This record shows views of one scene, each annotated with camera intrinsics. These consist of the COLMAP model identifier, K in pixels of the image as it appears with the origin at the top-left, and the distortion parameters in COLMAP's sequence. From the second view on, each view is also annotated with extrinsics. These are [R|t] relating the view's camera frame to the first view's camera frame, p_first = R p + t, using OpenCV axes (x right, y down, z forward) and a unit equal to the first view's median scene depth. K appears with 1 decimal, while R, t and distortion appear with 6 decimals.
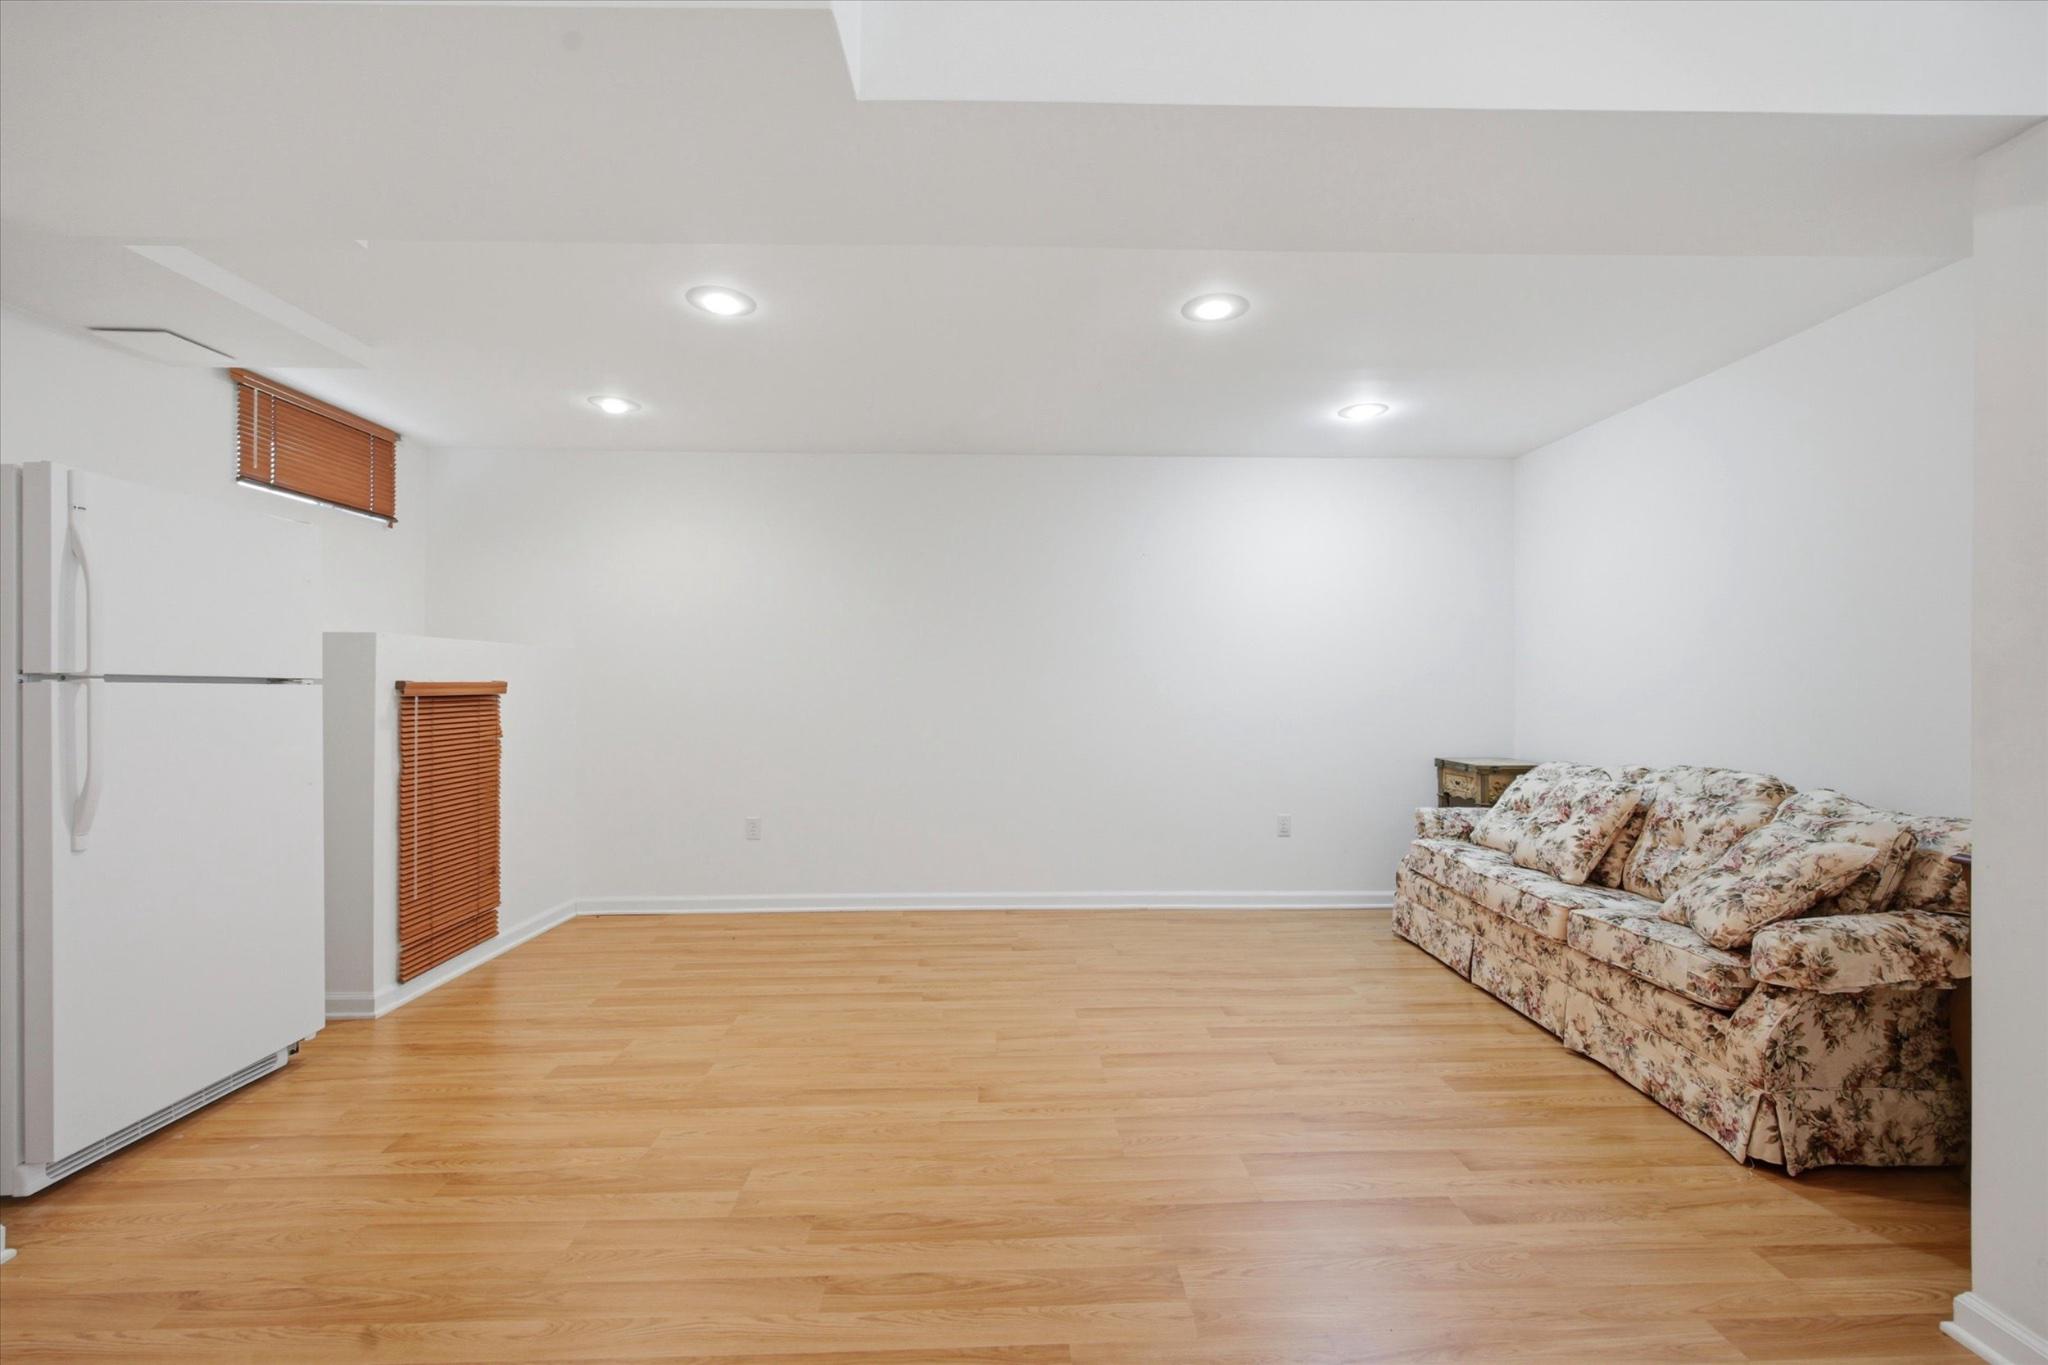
lens RADIAL K [[830.1, 0, 1018.7], [0, 830.1, 680.3], [0, 0, 1]] dist [0.000882, -0.000729]
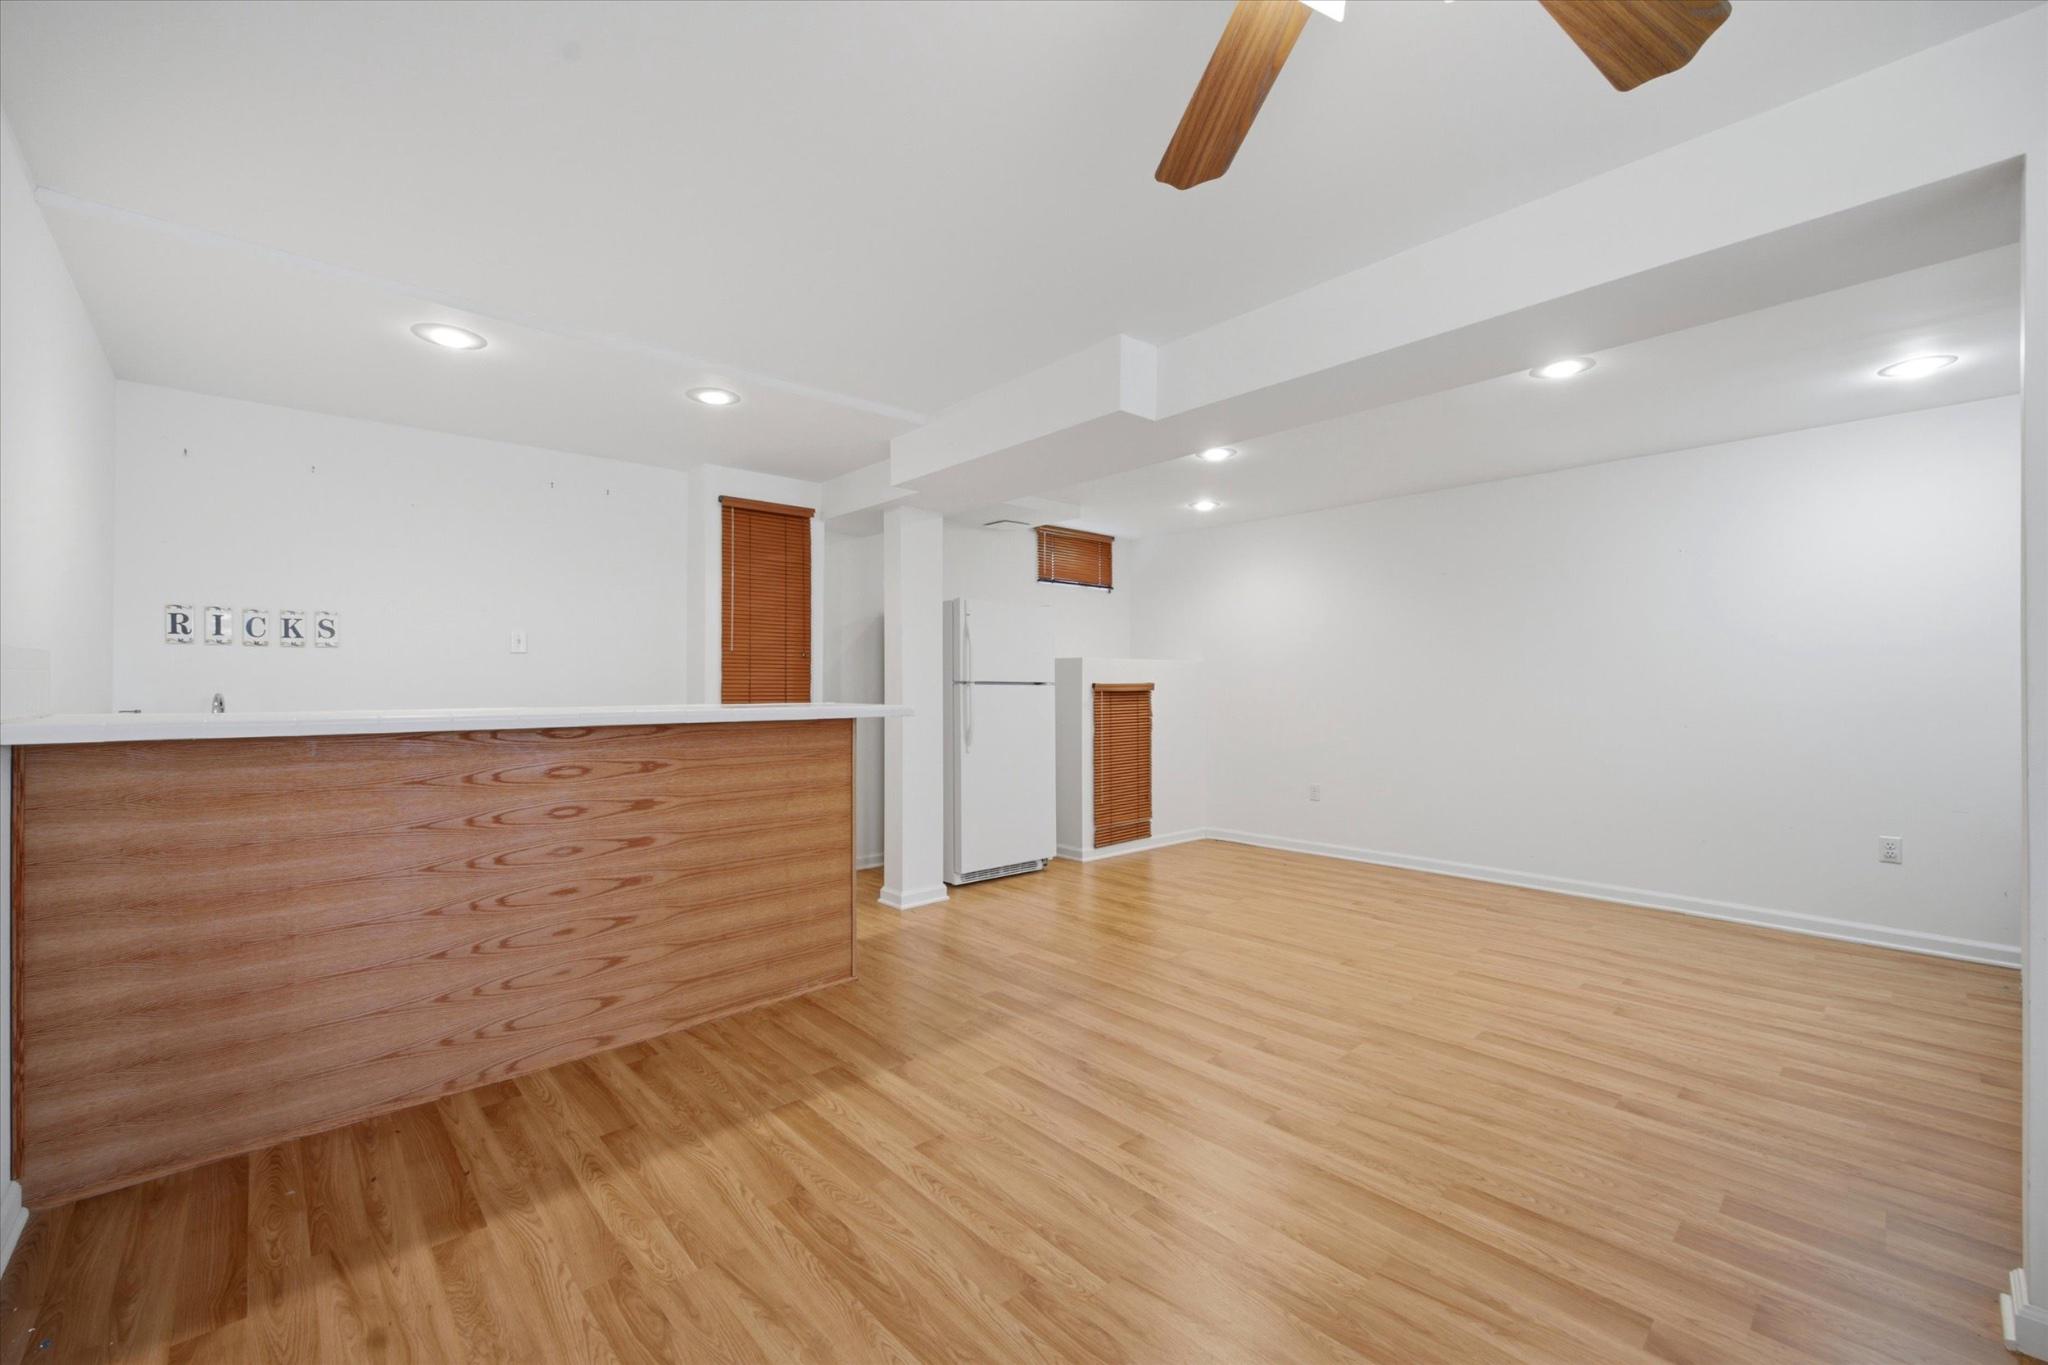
lens RADIAL K [[830.1, 0, 1031.7], [0, 830.1, 686.6], [0, 0, 1]] dist [0.000882, -0.000729]
pose [[0.650615, -0.000693, -0.759407, 0.556235], [0.006885, 0.999964, 0.004987, -0.001941], [0.759376, -0.008473, 0.650597, -0.298928]]
